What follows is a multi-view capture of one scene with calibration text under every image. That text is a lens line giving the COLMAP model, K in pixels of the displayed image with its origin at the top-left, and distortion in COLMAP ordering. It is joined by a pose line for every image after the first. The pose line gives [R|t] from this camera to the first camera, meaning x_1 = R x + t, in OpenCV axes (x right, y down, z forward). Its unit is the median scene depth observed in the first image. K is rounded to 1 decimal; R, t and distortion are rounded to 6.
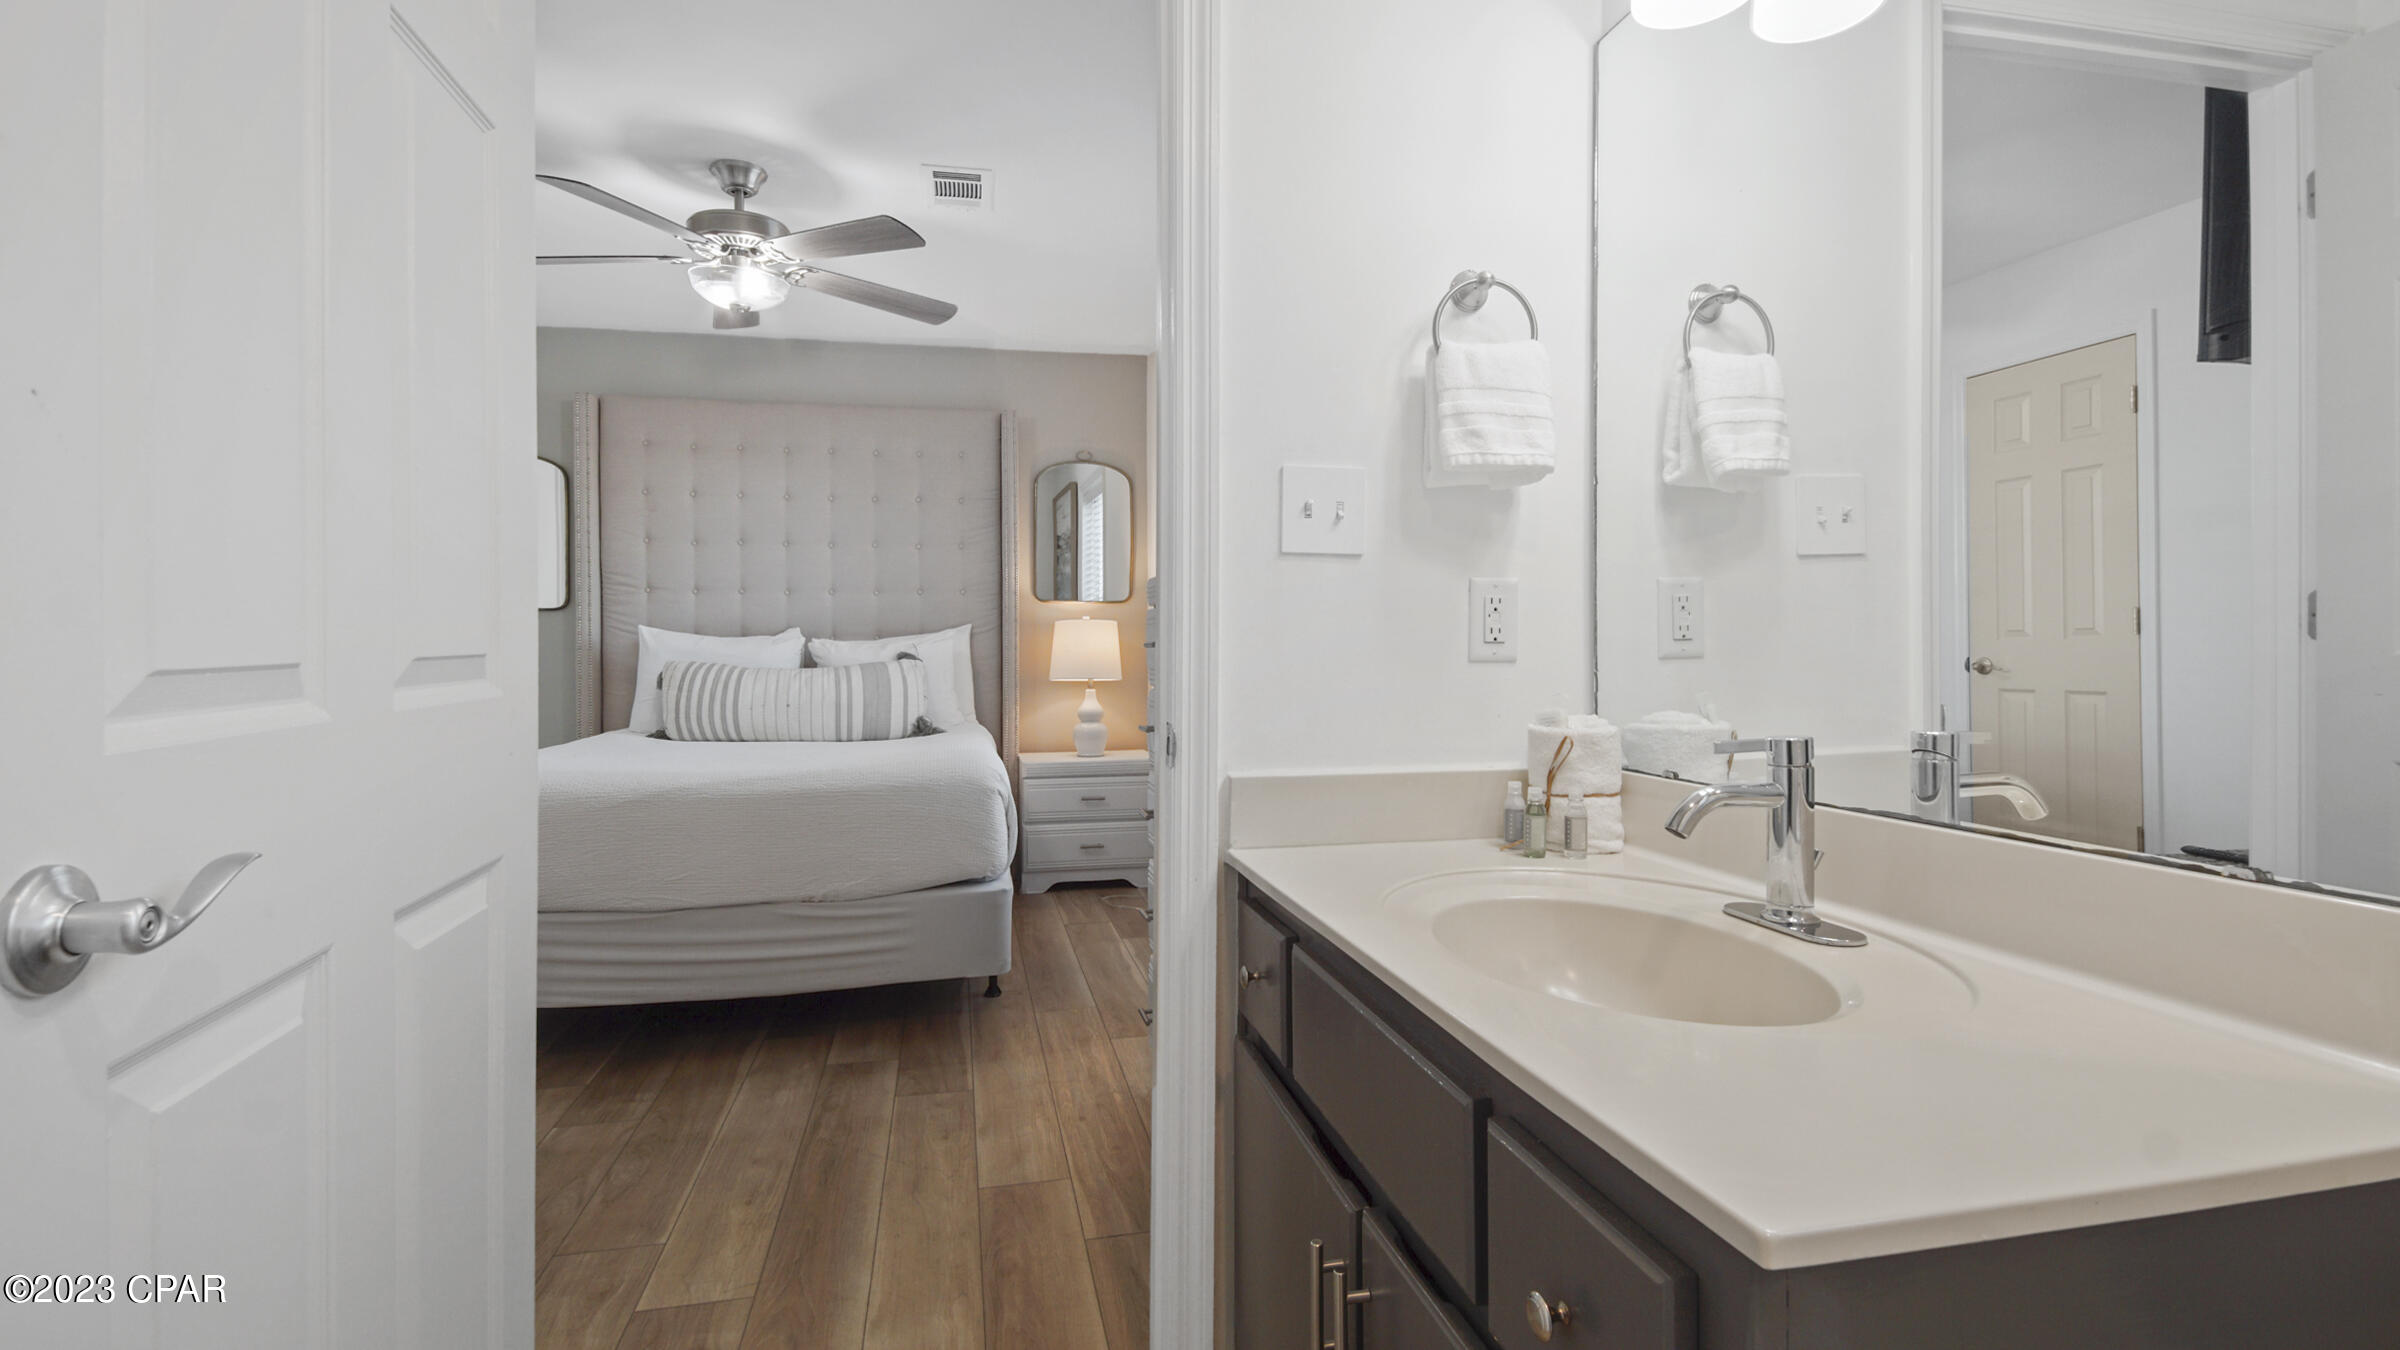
lens RADIAL K [[1062.3, 0, 1178.5], [0, 1062.3, 690.1], [0, 0, 1]] dist [0.021635, -0.012578]
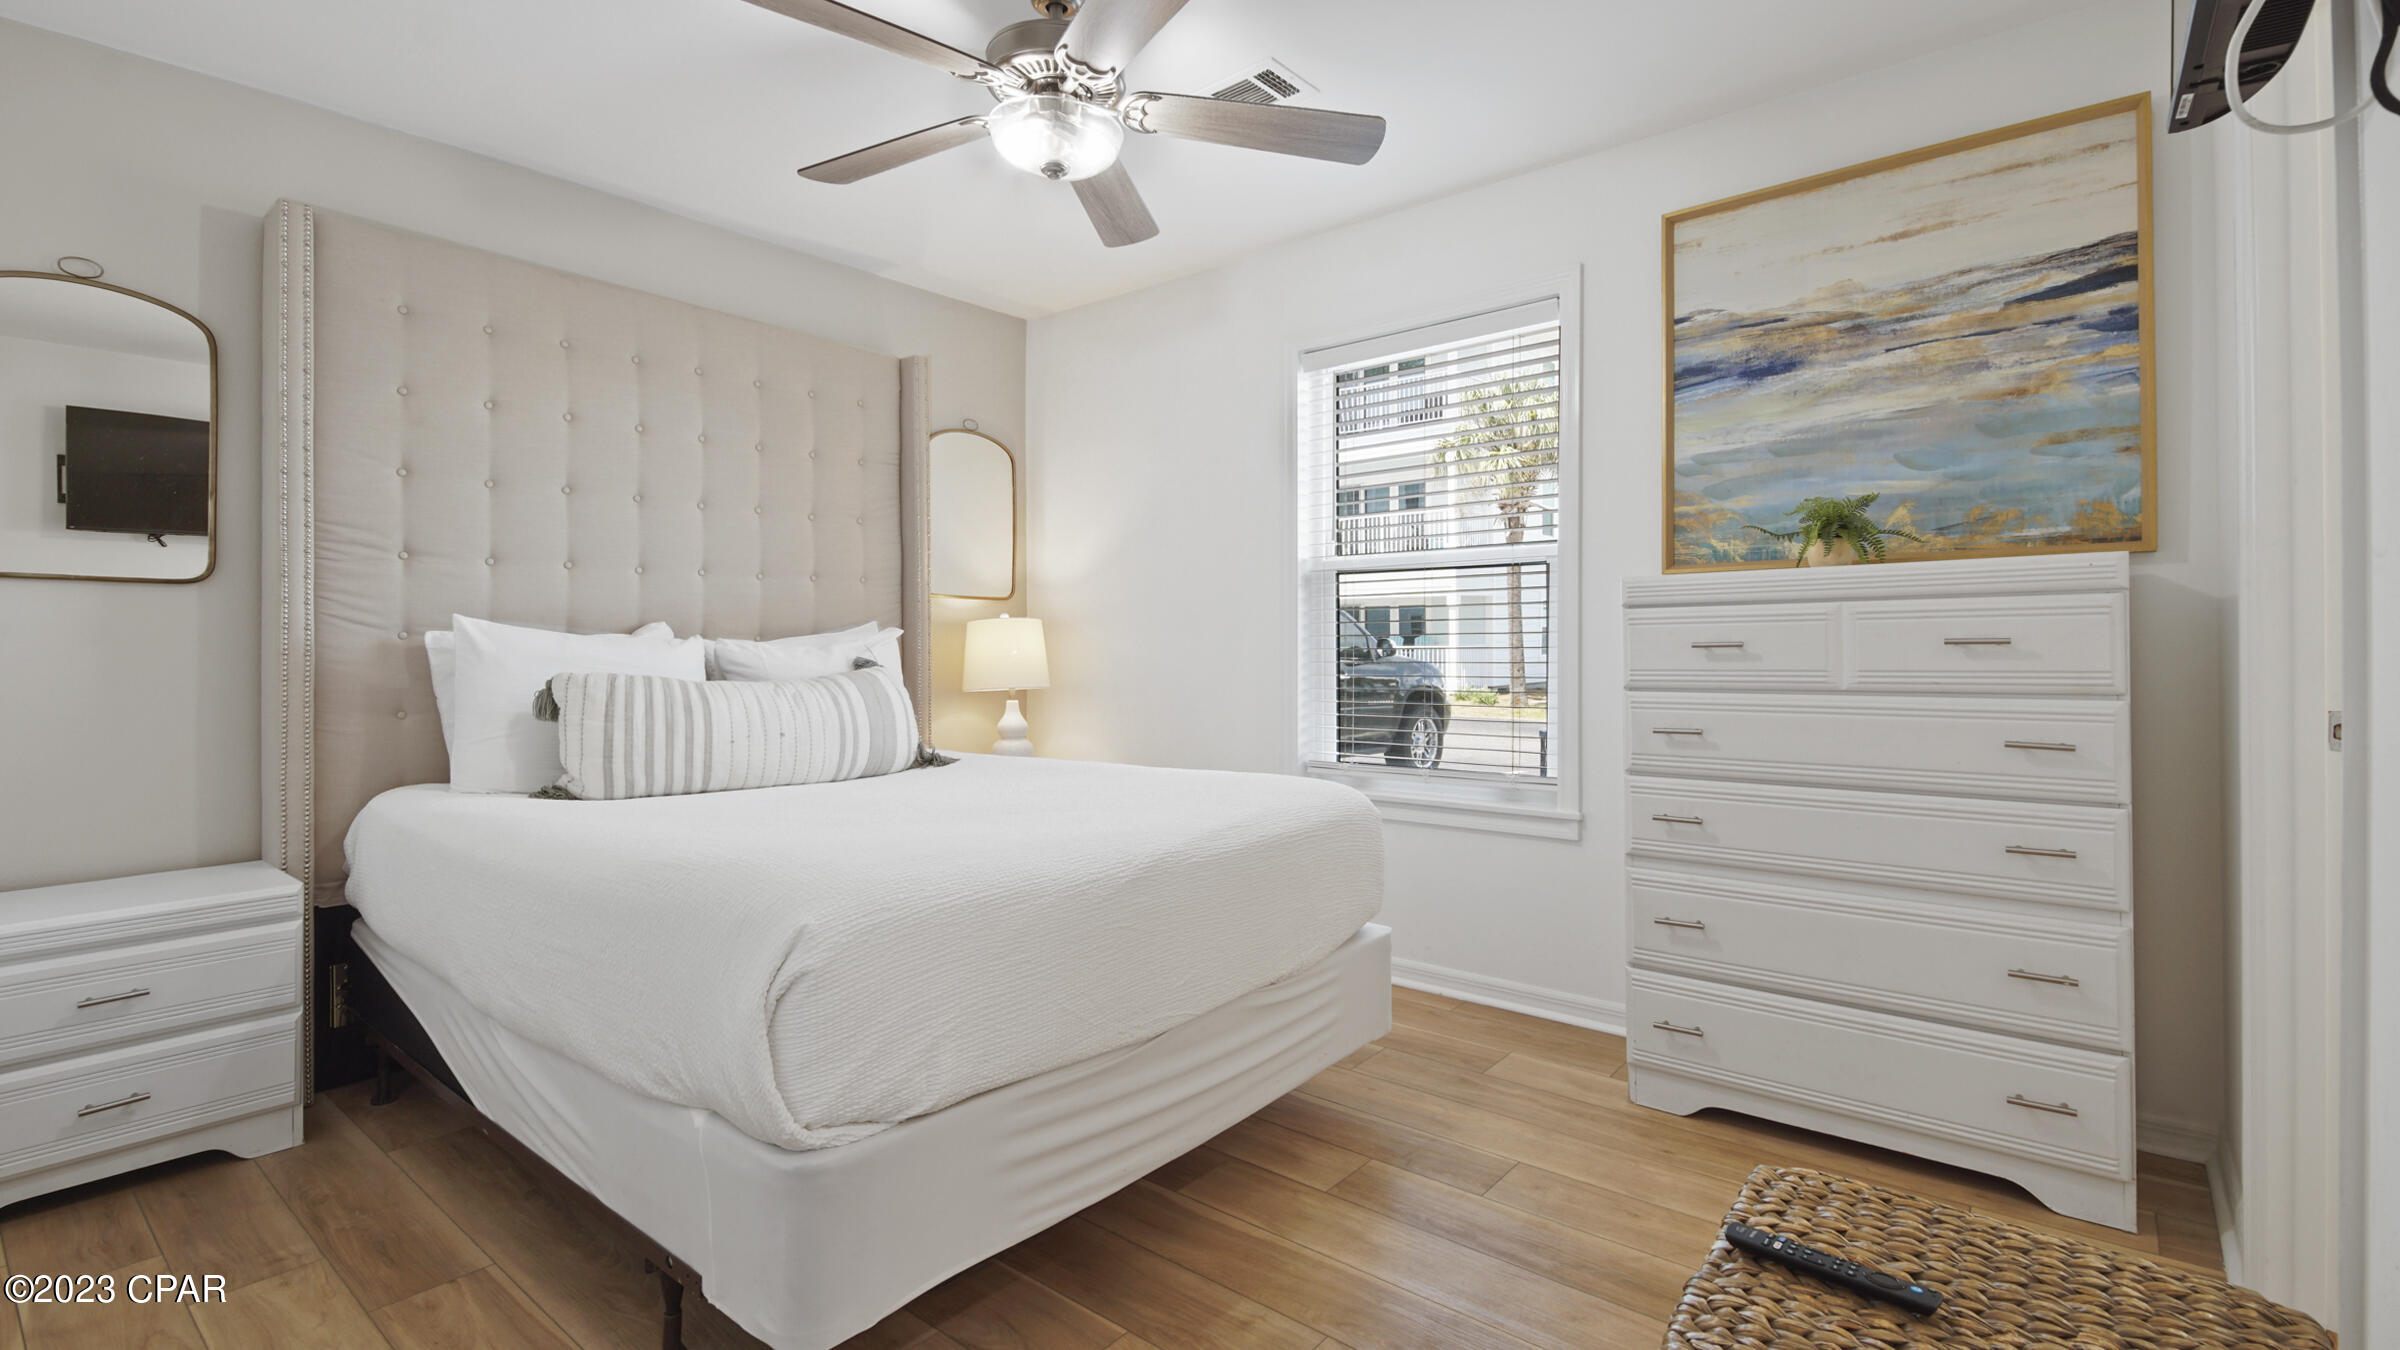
lens RADIAL K [[1046.4, 0, 1191.1], [0, 1046.4, 682.0], [0, 0, 1]] dist [0.042522, -0.025084]
pose [[0.796927, -0.017974, 0.603808, -0.531855], [0.024869, 0.999686, -0.003064, -0.010686], [-0.603563, 0.017458, 0.797124, 0.273777]]
